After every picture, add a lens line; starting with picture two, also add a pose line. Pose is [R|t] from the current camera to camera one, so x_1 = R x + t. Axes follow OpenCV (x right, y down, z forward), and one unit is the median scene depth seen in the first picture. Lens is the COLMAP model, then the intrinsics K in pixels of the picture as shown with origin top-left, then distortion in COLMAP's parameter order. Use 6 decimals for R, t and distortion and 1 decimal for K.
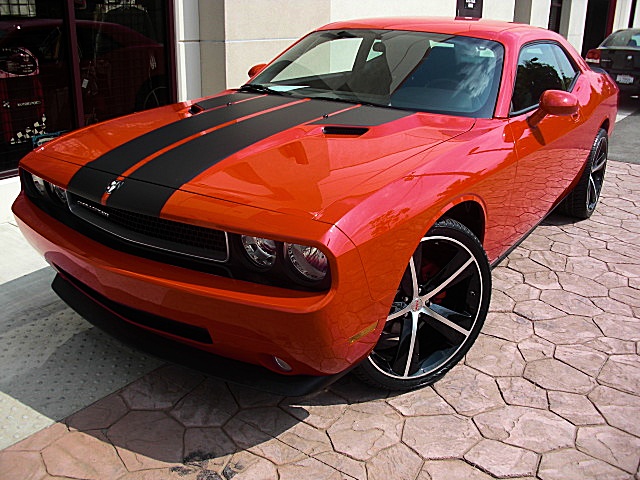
lens RADIAL K [[620.6, 0, 313.9], [0, 620.6, 240.9], [0, 0, 1]] dist [-0.118050, 0.000000]
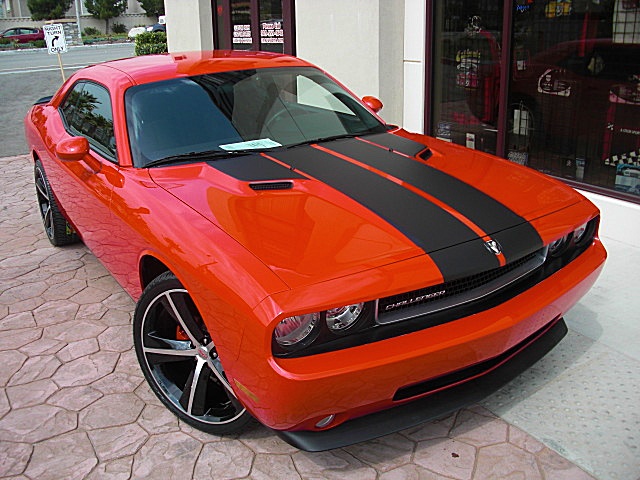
lens RADIAL K [[620.6, 0, 314.0], [0, 620.6, 242.8], [0, 0, 1]] dist [-0.118050, 0.000000]
pose [[-0.350548, 0.319045, -0.880526, 0.659353], [-0.301577, 0.851654, 0.428645, -0.345519], [0.886661, 0.415807, -0.202329, 0.826320]]
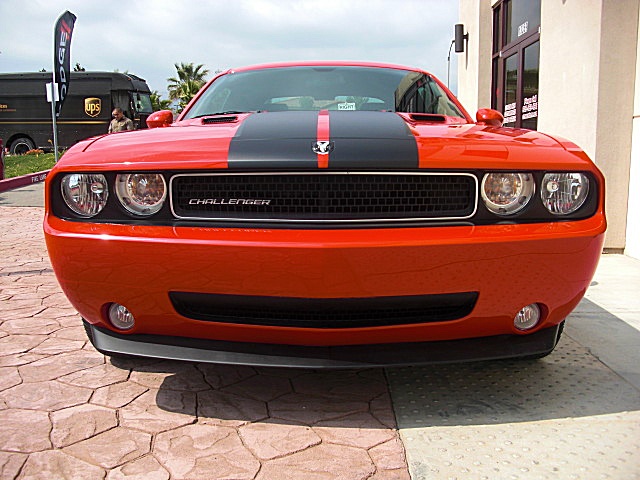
lens RADIAL K [[620.6, 0, 319.0], [0, 620.6, 242.1], [0, 0, 1]] dist [-0.118050, 0.000000]
pose [[-0.809791, 0.066691, -0.582915, 0.412676], [-0.213952, 0.891541, 0.399224, -0.277845], [0.546317, 0.448004, -0.707693, 1.155824]]
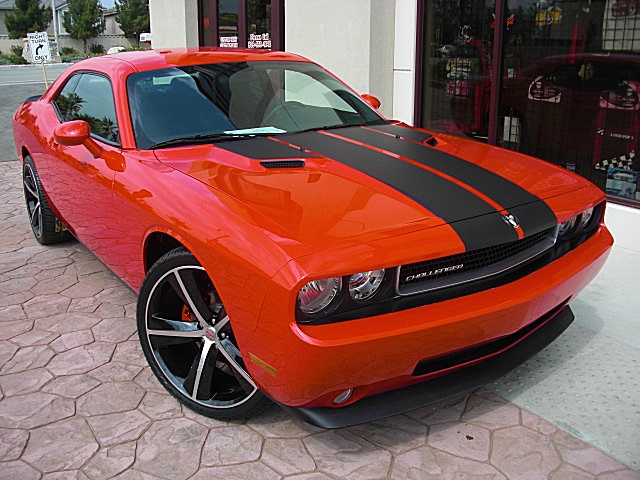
lens RADIAL K [[620.6, 0, 315.4], [0, 620.6, 241.3], [0, 0, 1]] dist [-0.118050, 0.000000]
pose [[-0.313656, 0.278022, -0.907923, 0.675768], [-0.326995, 0.866062, 0.378169, -0.295147], [0.891456, 0.415501, -0.180733, 0.811589]]
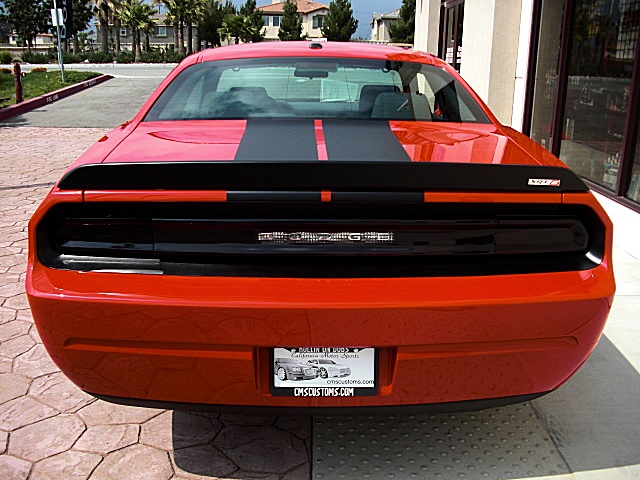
lens RADIAL K [[620.6, 0, 323.4], [0, 620.6, 235.4], [0, 0, 1]] dist [-0.118050, 0.000000]
pose [[-0.791574, 0.146811, -0.593176, 0.680639], [-0.234583, 0.823329, 0.516818, -0.540389], [0.564253, 0.548248, -0.617286, 1.520411]]
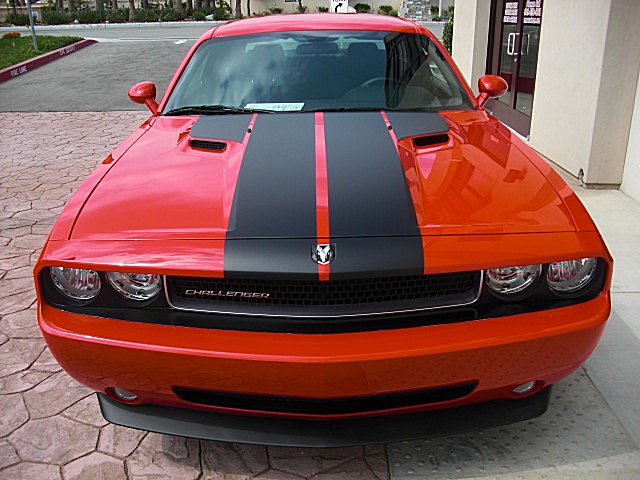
lens RADIAL K [[620.6, 0, 309.6], [0, 620.6, 230.5], [0, 0, 1]] dist [-0.118050, 0.000000]
pose [[-0.807231, 0.190438, -0.558669, 0.391348], [-0.211081, 0.790780, 0.574554, -0.398642], [0.551201, 0.581723, -0.598144, 1.064492]]
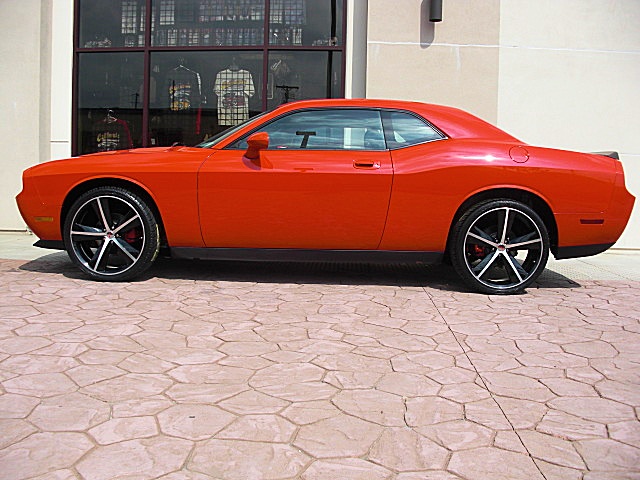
lens RADIAL K [[620.6, 0, 322.0], [0, 620.6, 233.7], [0, 0, 1]] dist [-0.118050, 0.000000]
pose [[0.565694, 0.077156, -0.820998, 1.169680], [-0.299838, 0.946710, -0.117628, 0.069180], [0.768172, 0.312708, 0.558683, 0.250977]]
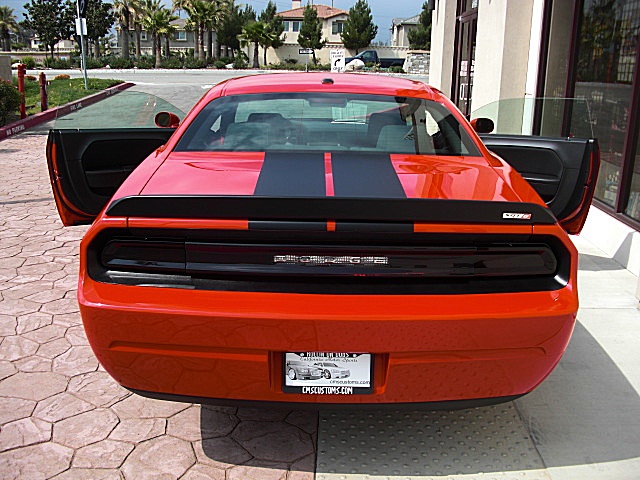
lens RADIAL K [[620.6, 0, 322.3], [0, 620.6, 251.0], [0, 0, 1]] dist [-0.118050, 0.000000]
pose [[-0.810692, 0.147138, -0.566682, 0.714321], [-0.228862, 0.811250, 0.538048, -0.591357], [0.538888, 0.565883, -0.624000, 1.562751]]
